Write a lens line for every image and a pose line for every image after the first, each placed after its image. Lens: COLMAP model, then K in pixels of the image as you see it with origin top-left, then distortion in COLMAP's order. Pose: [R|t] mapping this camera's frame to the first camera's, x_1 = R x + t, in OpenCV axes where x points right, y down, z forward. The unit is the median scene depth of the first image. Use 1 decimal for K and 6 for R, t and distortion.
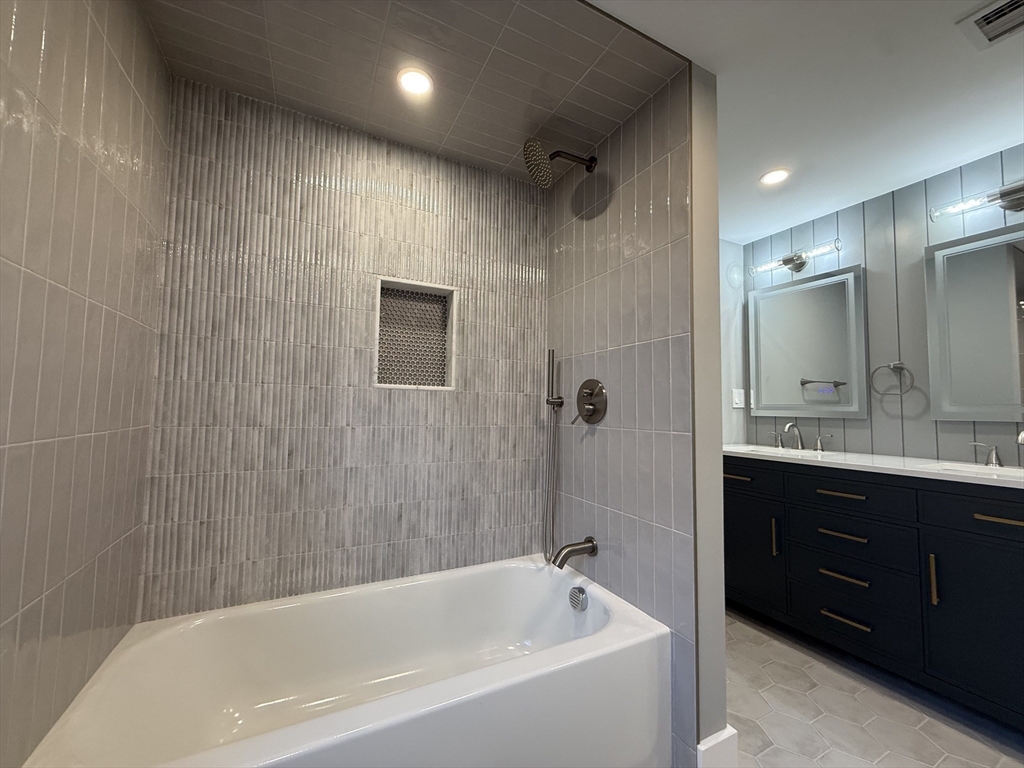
lens RADIAL K [[409.5, 0, 512.0], [0, 409.5, 384.0], [0, 0, 1]] dist [-0.000767, 0.000323]
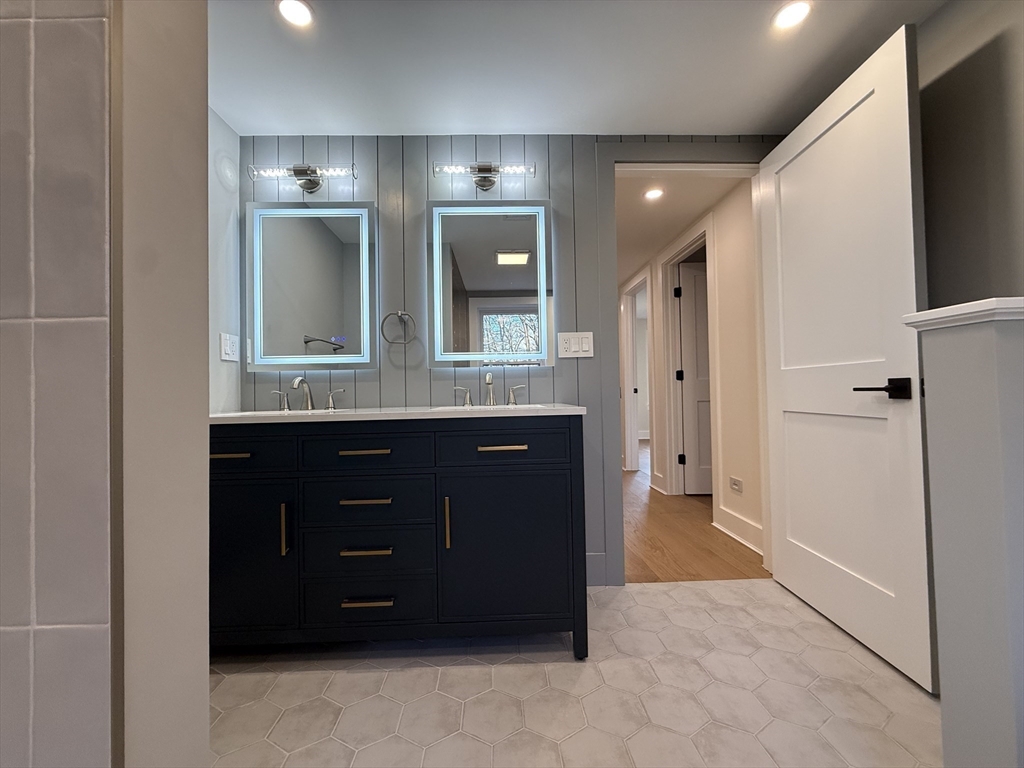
lens RADIAL K [[409.5, 0, 512.0], [0, 409.5, 384.0], [0, 0, 1]] dist [-0.000767, 0.000323]
pose [[0.436847, -0.006671, 0.899511, 0.193648], [-0.028567, 0.999365, 0.021286, 0.105014], [-0.899082, -0.034995, 0.436379, 0.376300]]
